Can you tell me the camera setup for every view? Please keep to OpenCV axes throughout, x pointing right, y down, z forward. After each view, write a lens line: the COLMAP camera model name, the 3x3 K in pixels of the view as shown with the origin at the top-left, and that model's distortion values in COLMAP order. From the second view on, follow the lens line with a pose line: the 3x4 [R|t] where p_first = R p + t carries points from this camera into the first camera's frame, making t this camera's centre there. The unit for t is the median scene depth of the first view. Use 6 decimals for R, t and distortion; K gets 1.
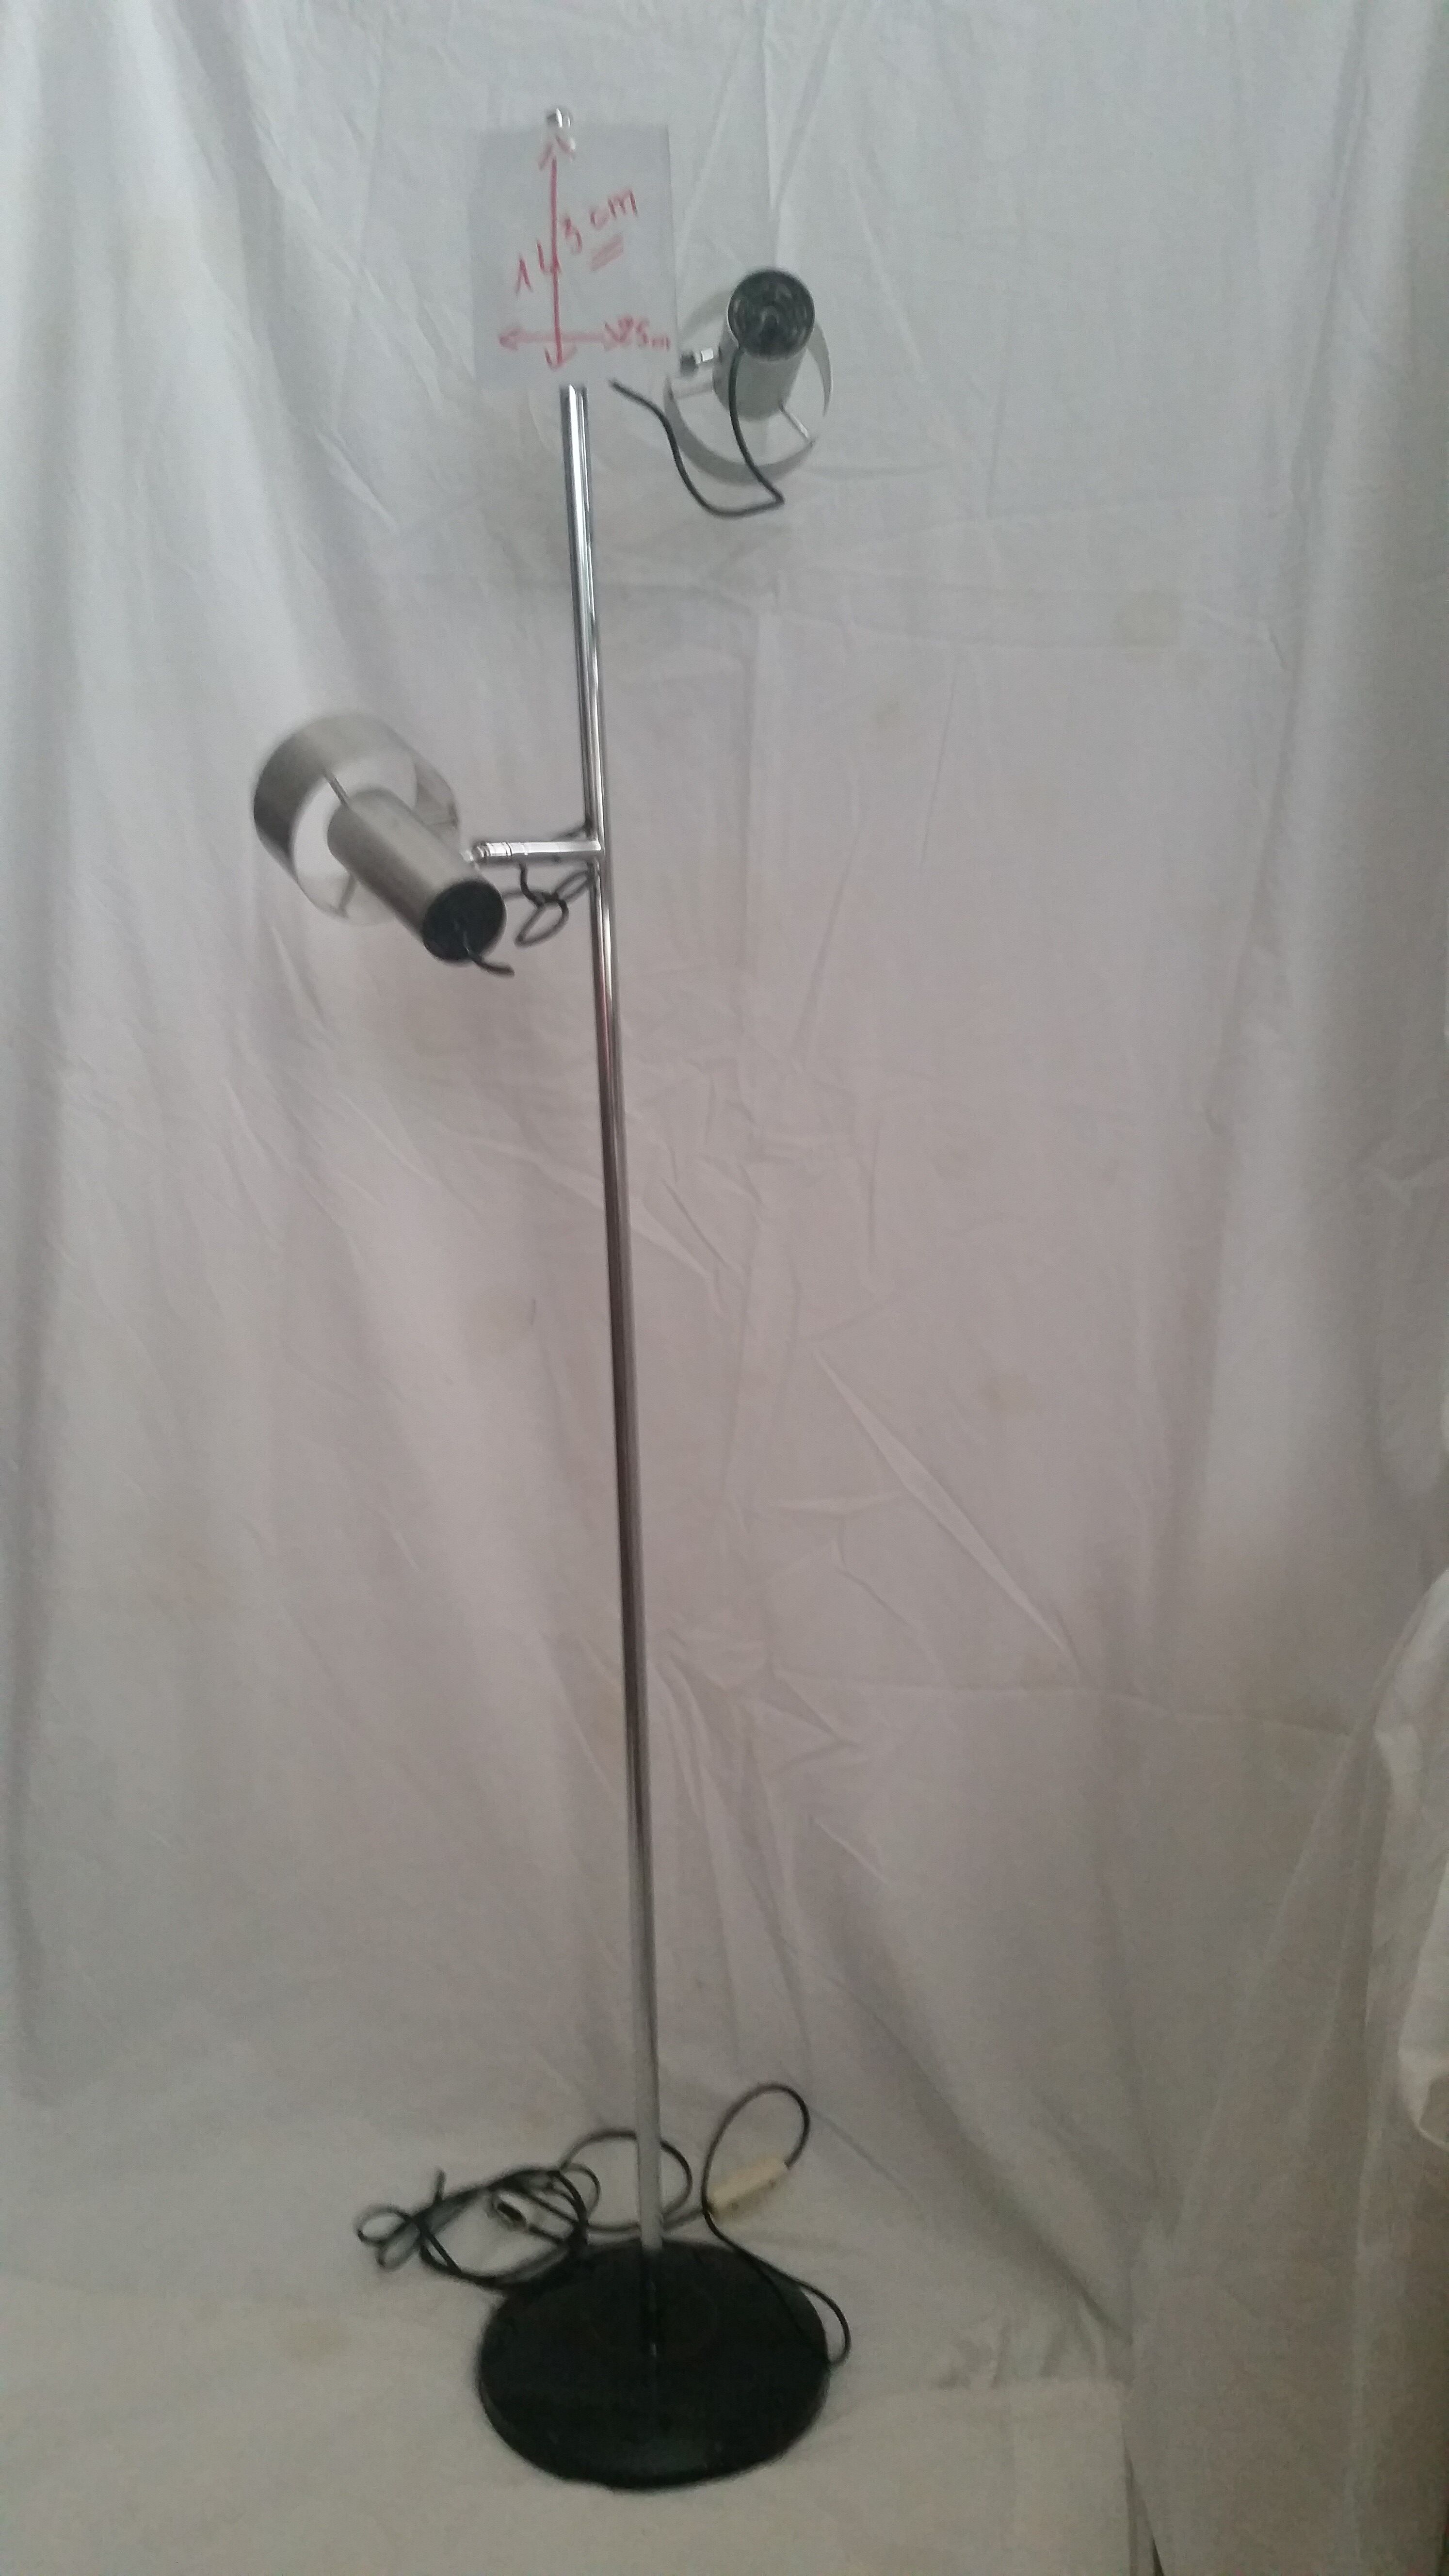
lens RADIAL K [[1989.8, 0, 743.0], [0, 1989.8, 1316.5], [0, 0, 1]] dist [0.083710, -0.175495]
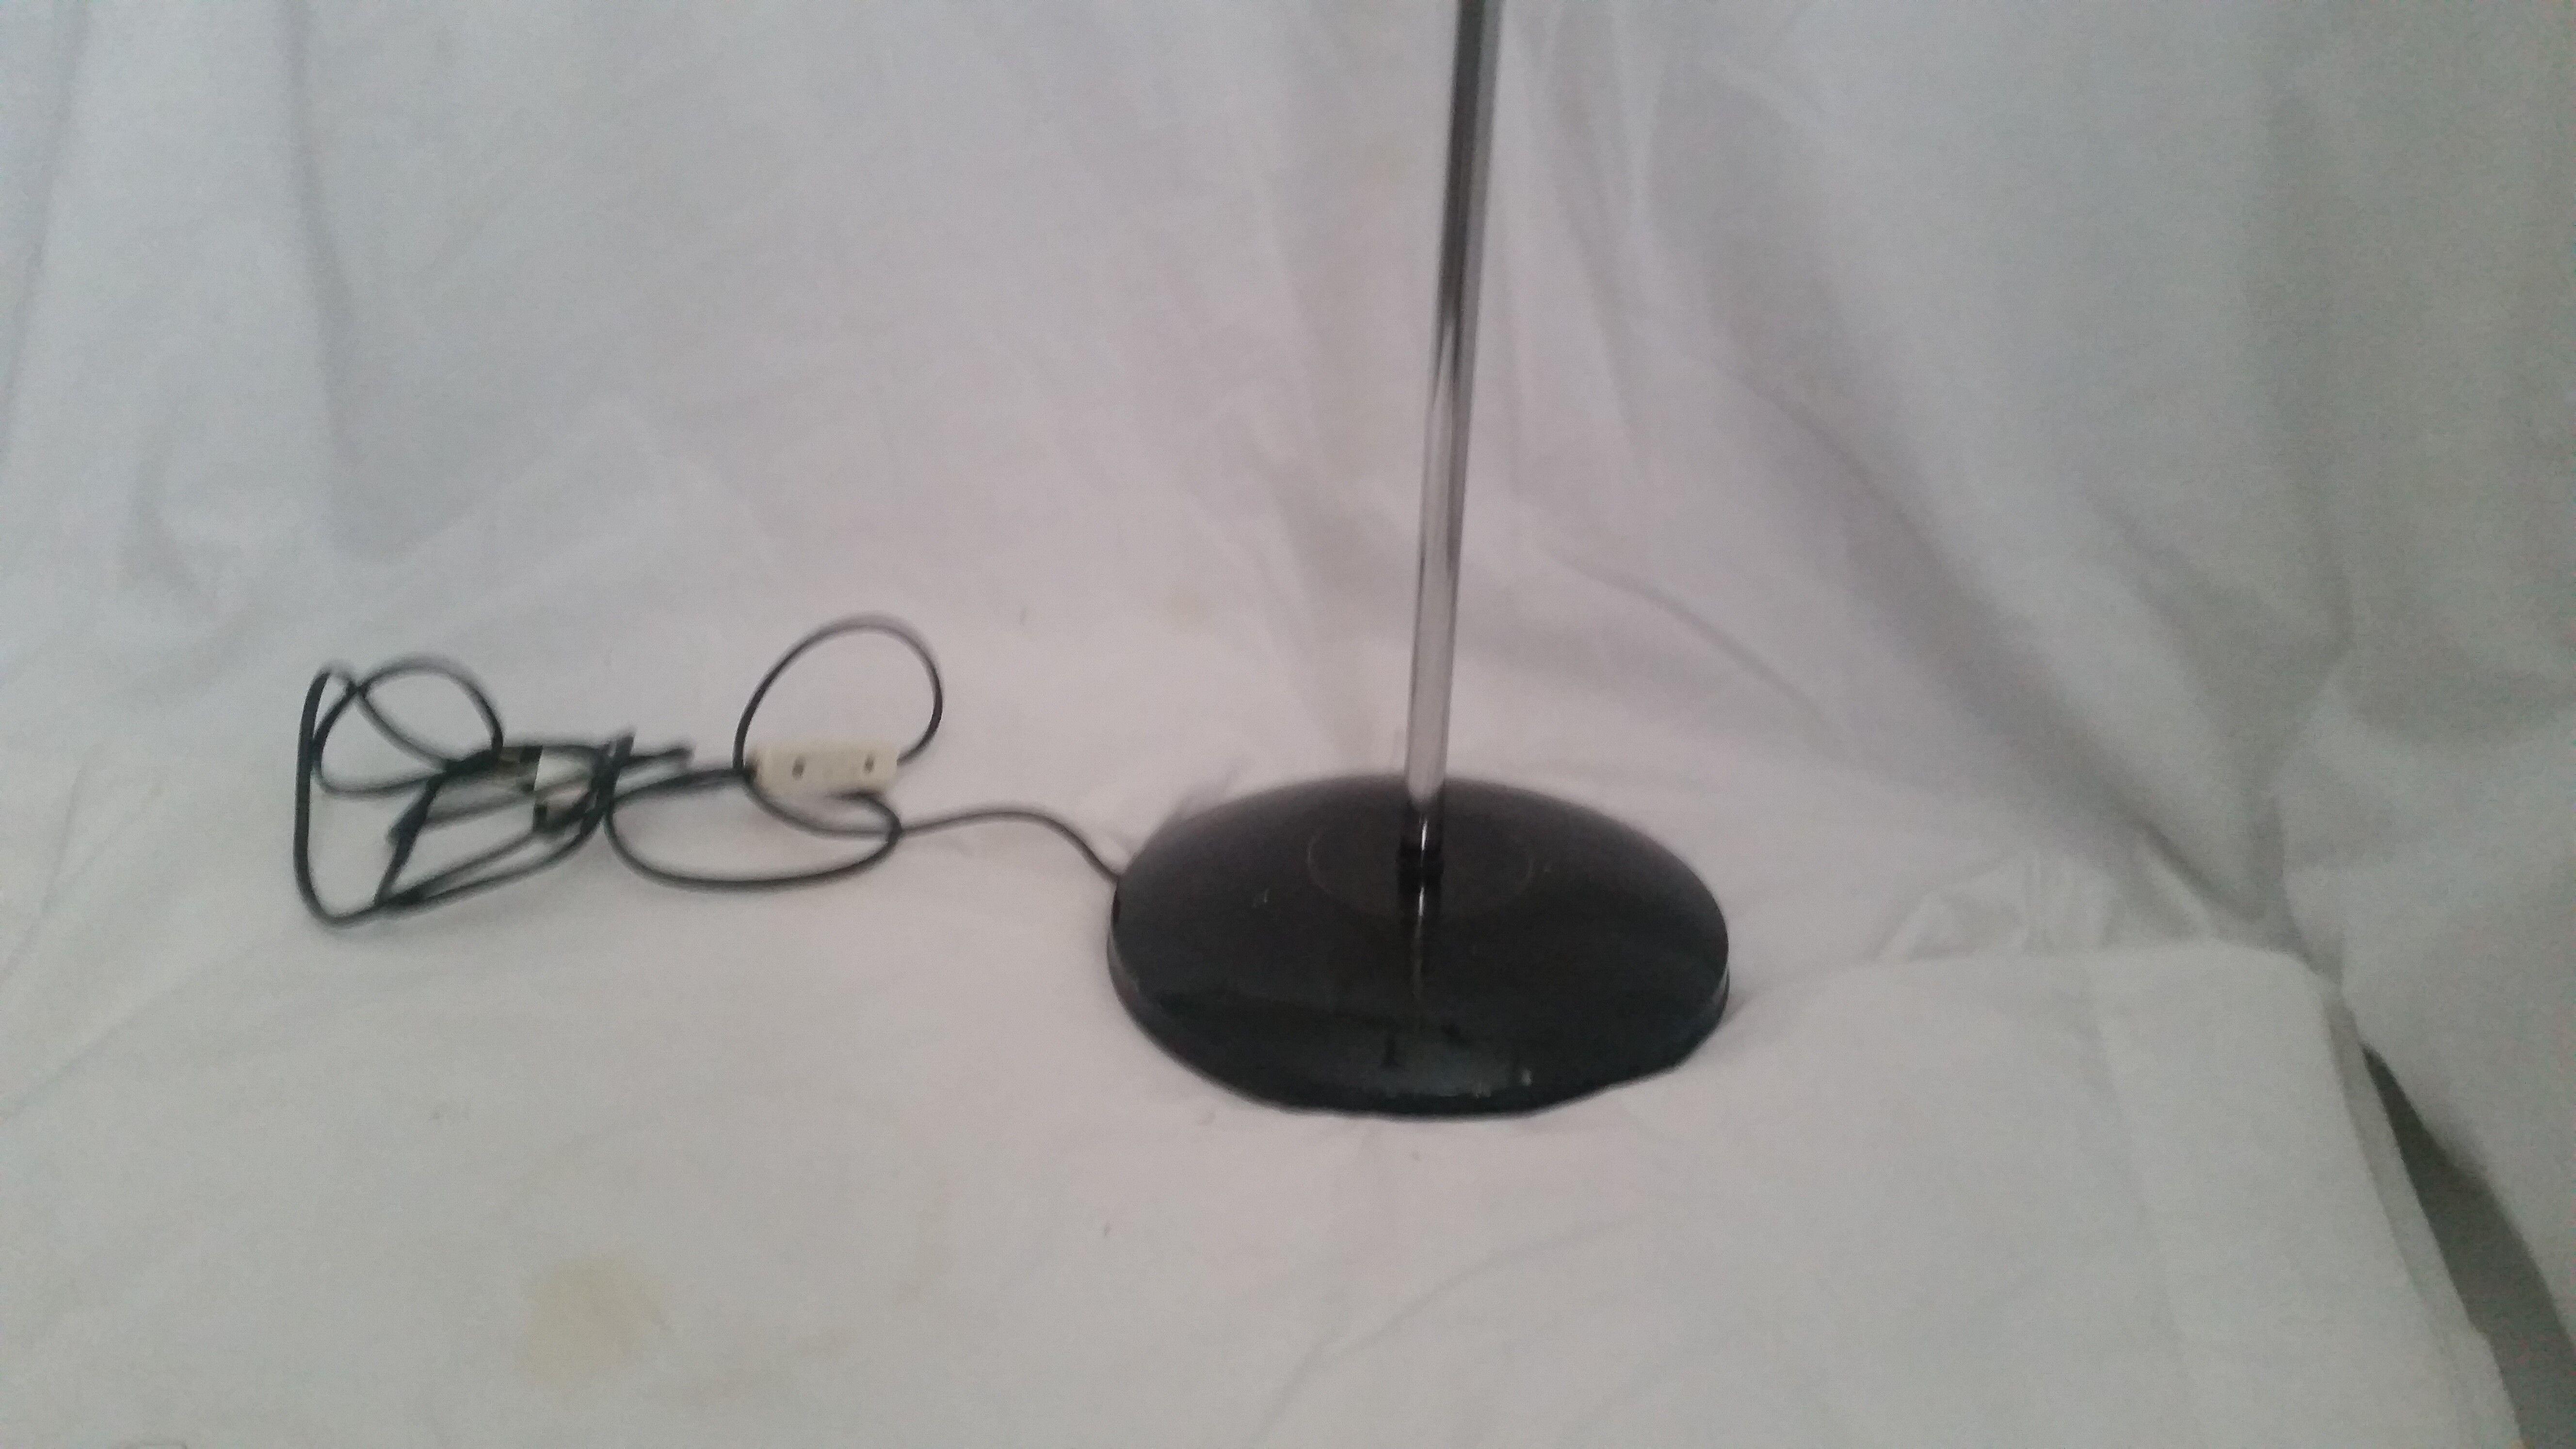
lens RADIAL K [[2108.9, 0, 1288.0], [0, 2108.9, 724.5], [0, 0, 1]] dist [0.095937, -0.199647]
pose [[0.998976, 0.023265, -0.038815, -0.054603], [-0.011906, 0.962627, 0.270568, 0.310208], [0.043660, -0.269828, 0.961918, 0.442487]]
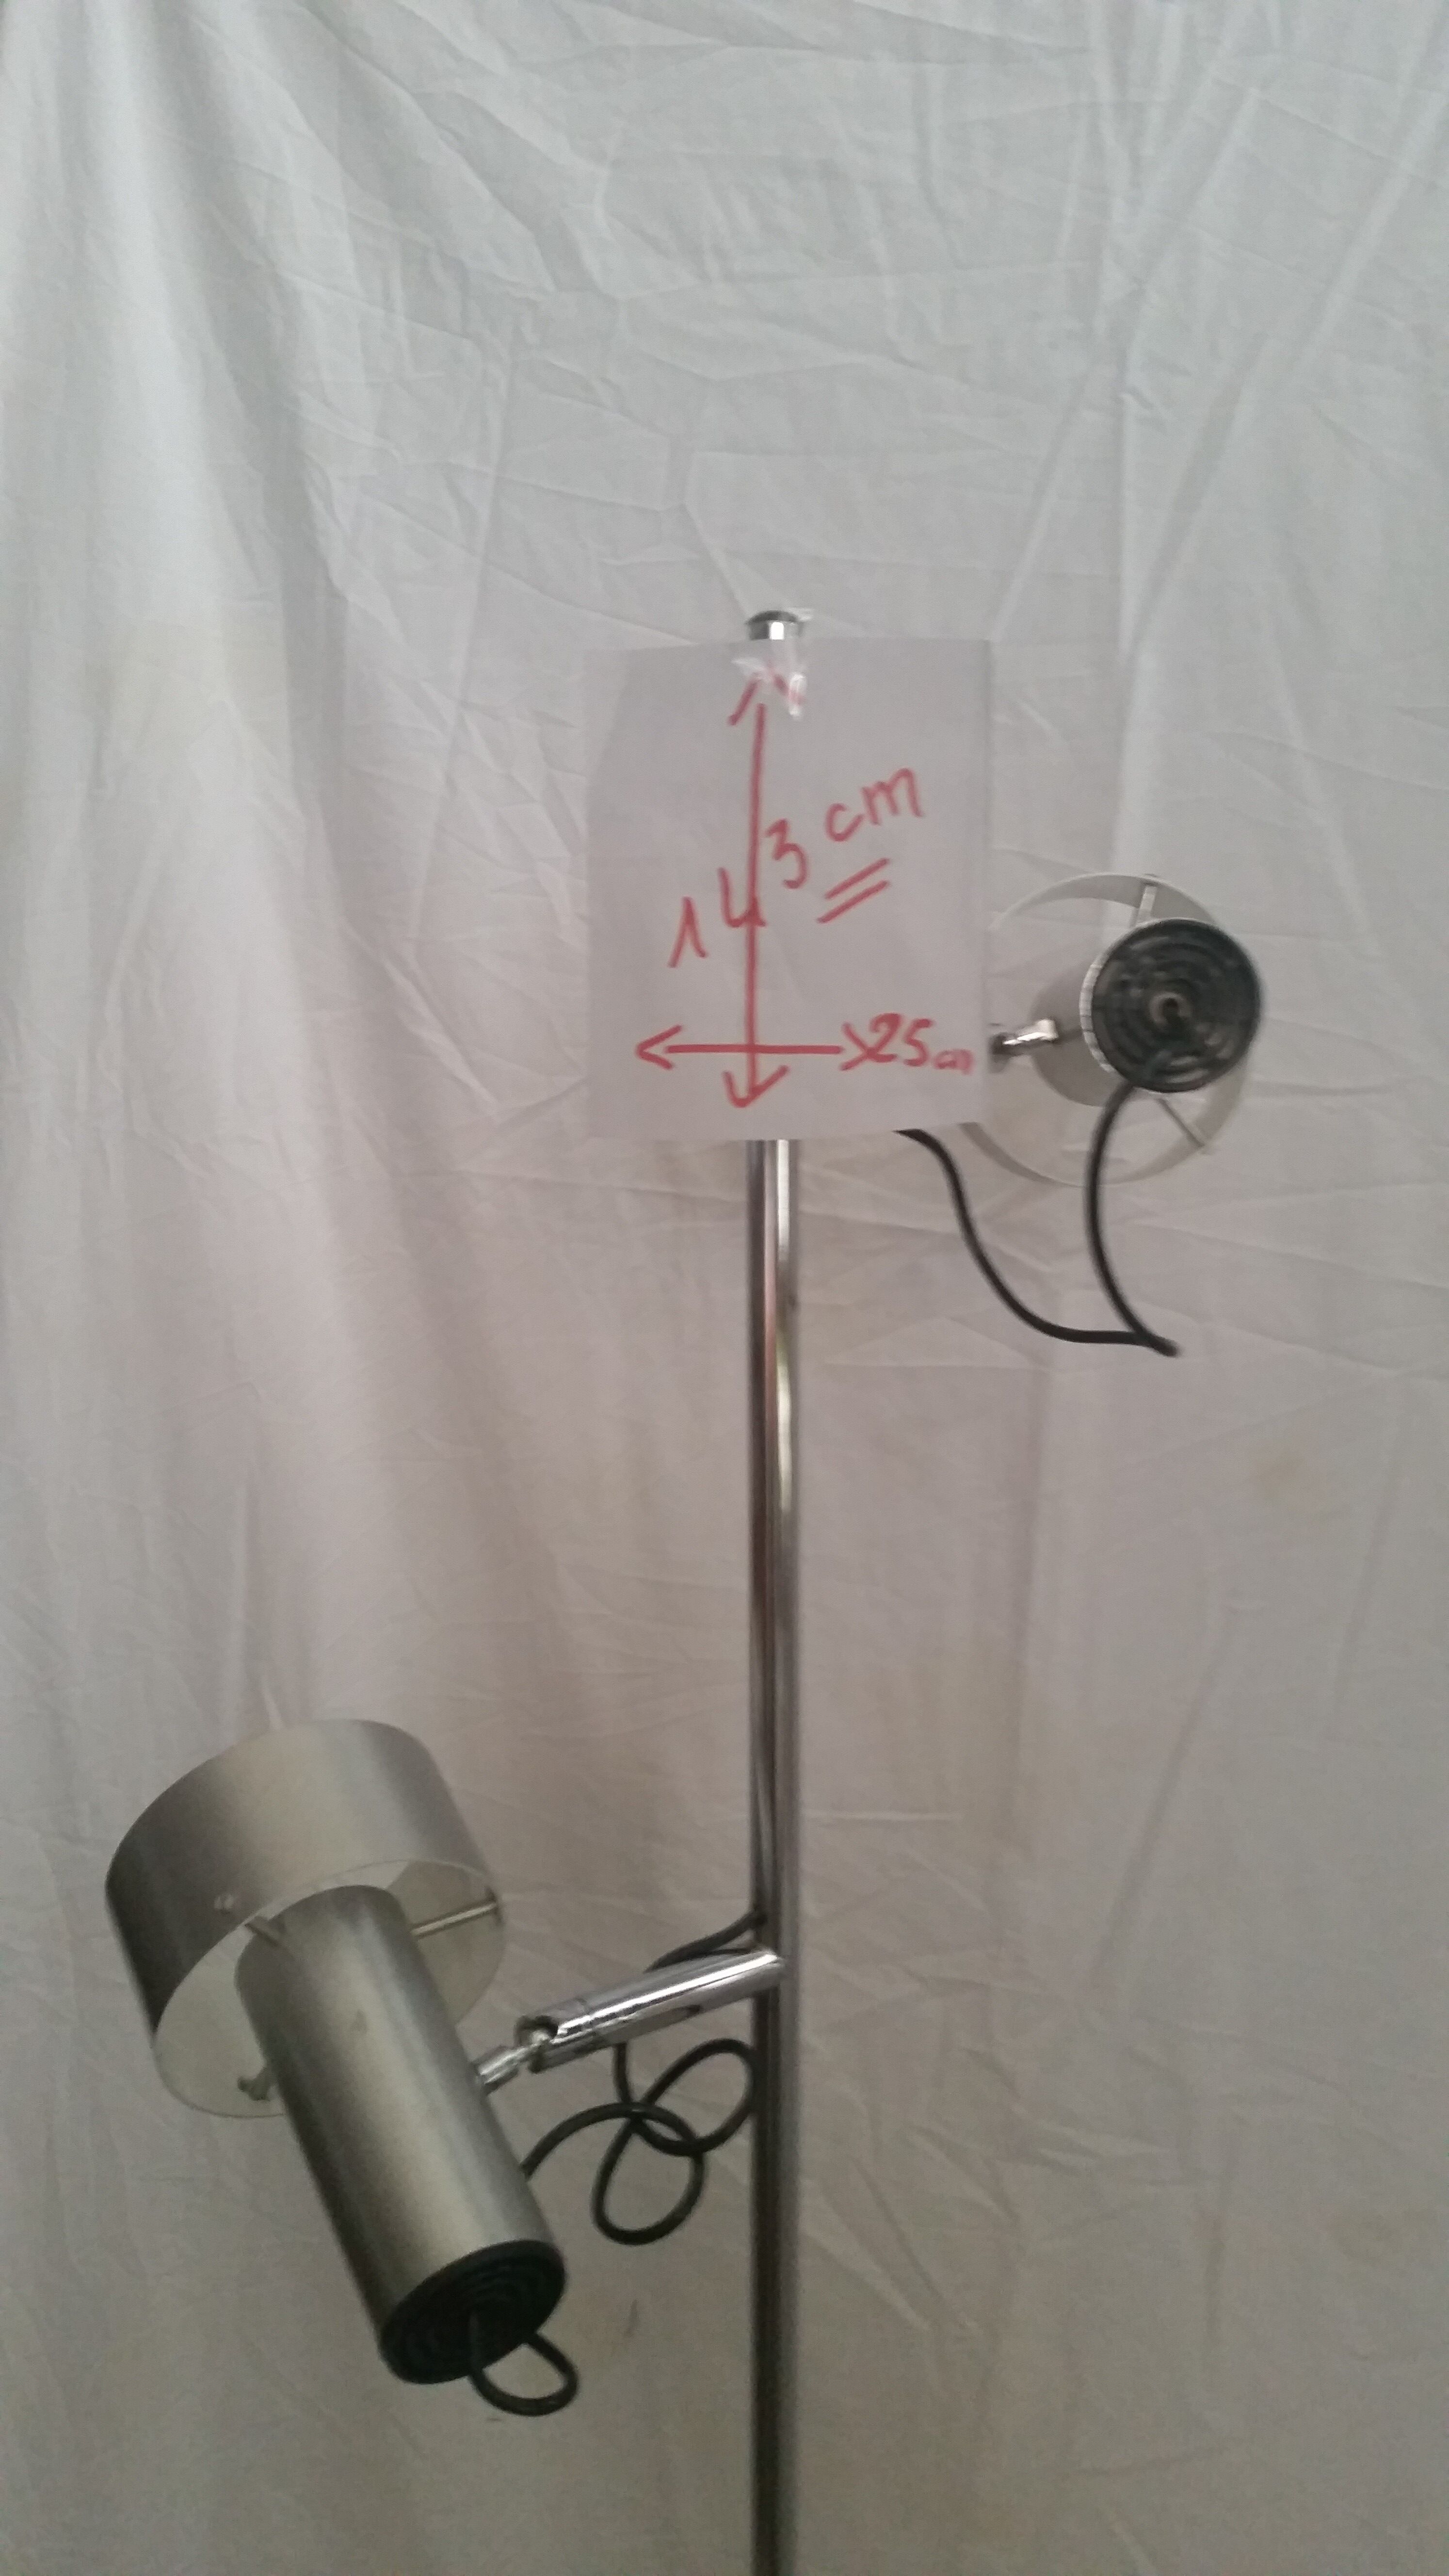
lens RADIAL K [[1989.8, 0, 743.0], [0, 1989.8, 1316.5], [0, 0, 1]] dist [0.083710, -0.175495]
pose [[0.995174, 0.048356, -0.085383, -0.038660], [-0.053948, 0.996462, -0.064451, -0.312081], [0.081964, 0.068746, 0.994261, 0.406513]]
